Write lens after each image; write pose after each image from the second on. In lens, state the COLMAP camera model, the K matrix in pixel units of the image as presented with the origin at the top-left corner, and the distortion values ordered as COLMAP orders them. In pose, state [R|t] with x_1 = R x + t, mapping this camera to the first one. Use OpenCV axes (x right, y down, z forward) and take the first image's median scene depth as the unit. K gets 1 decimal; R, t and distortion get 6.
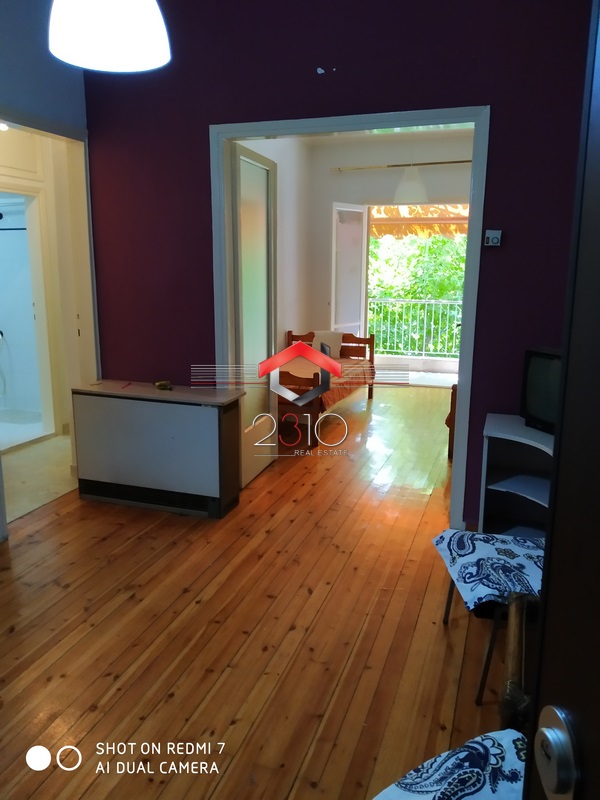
lens RADIAL K [[627.2, 0, 302.7], [0, 627.2, 387.8], [0, 0, 1]] dist [0.050958, -0.068219]
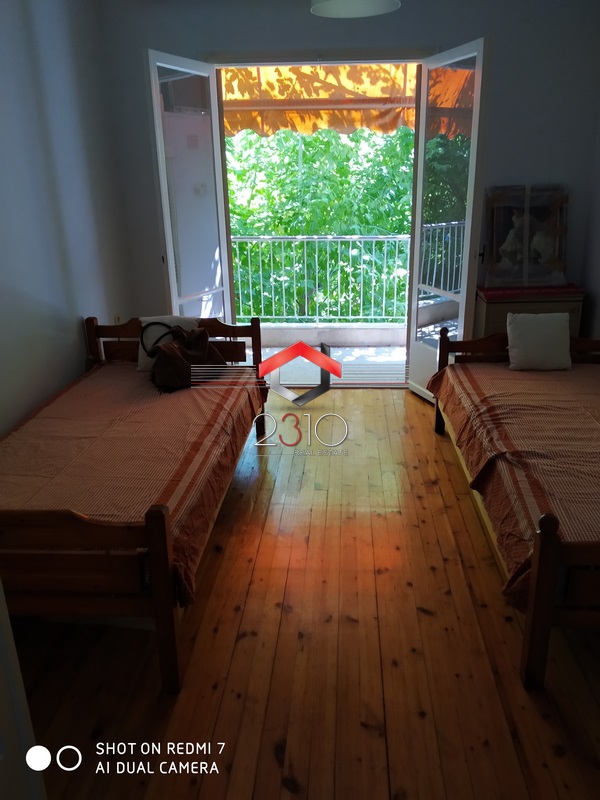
lens RADIAL K [[627.2, 0, 302.7], [0, 627.2, 387.8], [0, 0, 1]] dist [0.050958, -0.068219]
pose [[0.965408, -0.106639, 0.237940, 0.048427], [0.076820, 0.988365, 0.131273, -0.240053], [-0.249171, -0.108454, 0.962368, 1.249881]]
